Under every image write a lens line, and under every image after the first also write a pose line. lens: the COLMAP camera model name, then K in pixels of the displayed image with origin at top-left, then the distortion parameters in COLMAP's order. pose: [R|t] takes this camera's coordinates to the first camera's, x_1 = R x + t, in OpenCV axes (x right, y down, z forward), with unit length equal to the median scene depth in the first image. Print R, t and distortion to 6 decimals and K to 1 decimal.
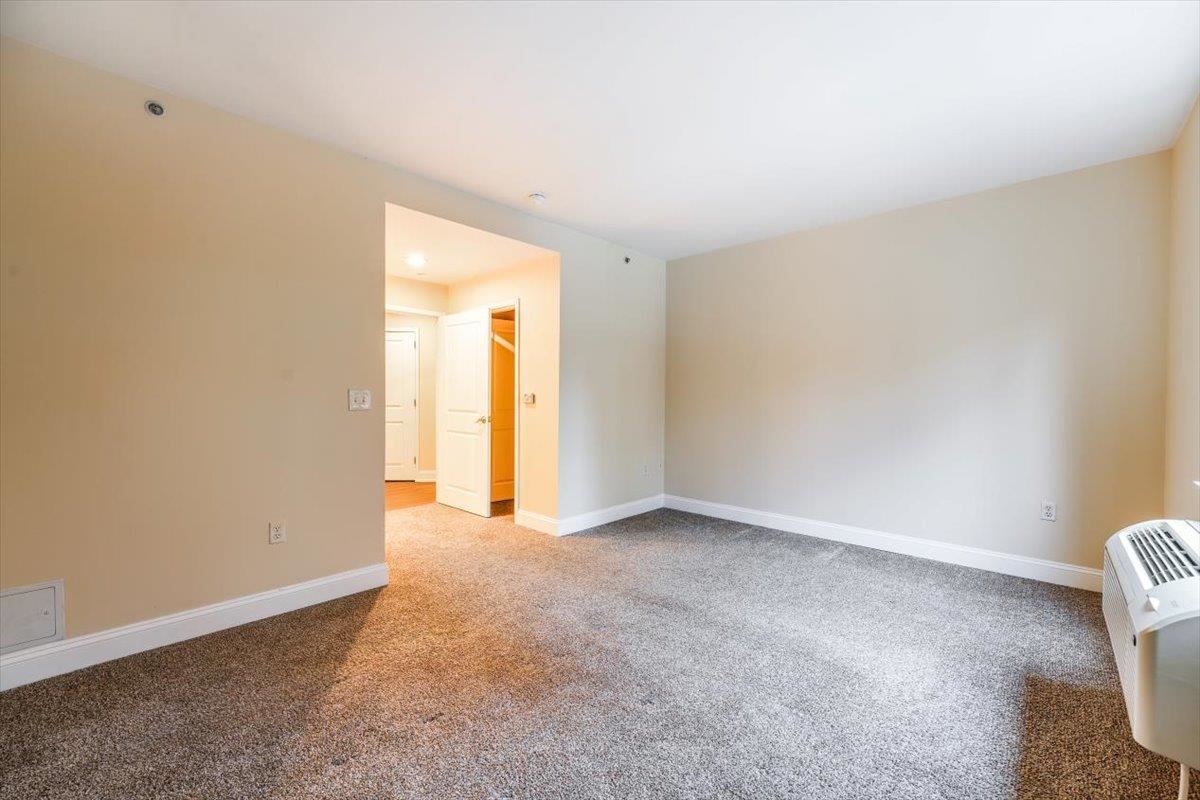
lens RADIAL K [[484.5, 0, 603.1], [0, 484.5, 397.7], [0, 0, 1]] dist [-0.011229, 0.000200]
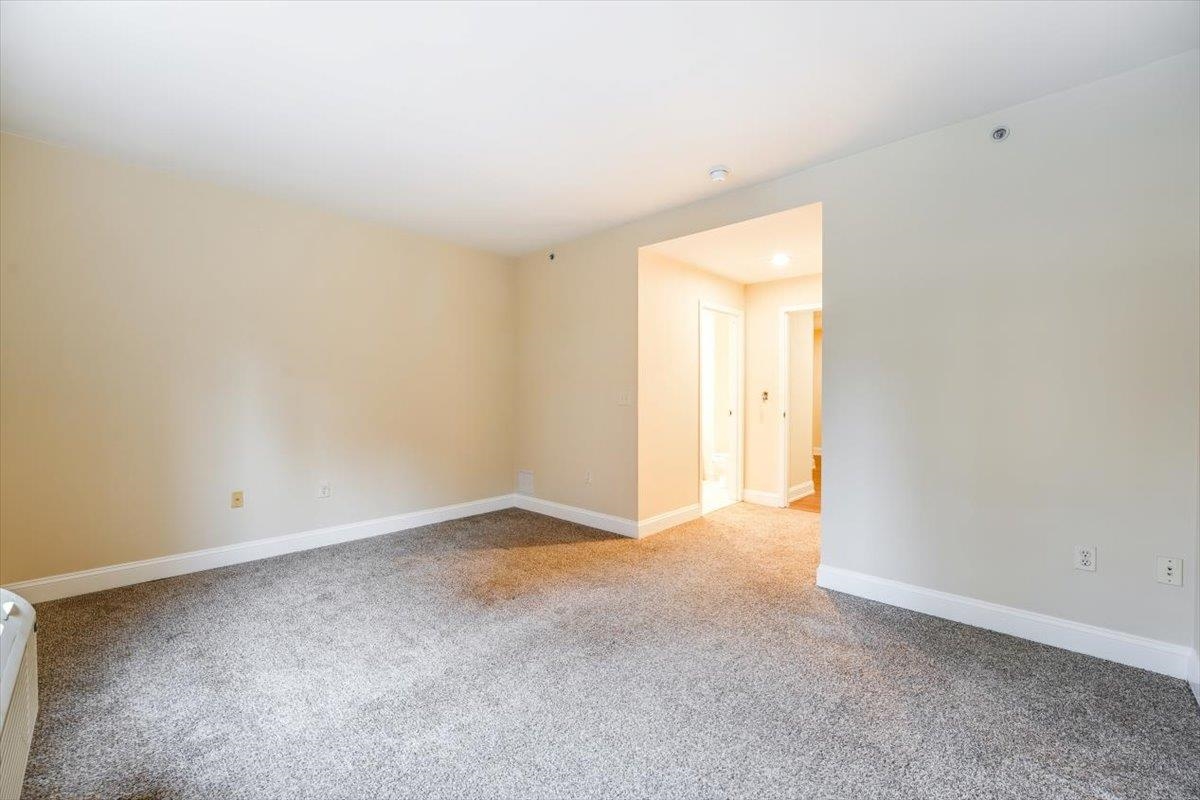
lens RADIAL K [[484.5, 0, 603.1], [0, 484.5, 397.7], [0, 0, 1]] dist [-0.011229, 0.000200]
pose [[0.009122, 0.008485, -0.999922, 0.661930], [-0.005586, 0.999949, 0.008434, -0.006084], [0.999943, 0.005509, 0.009169, 0.682025]]
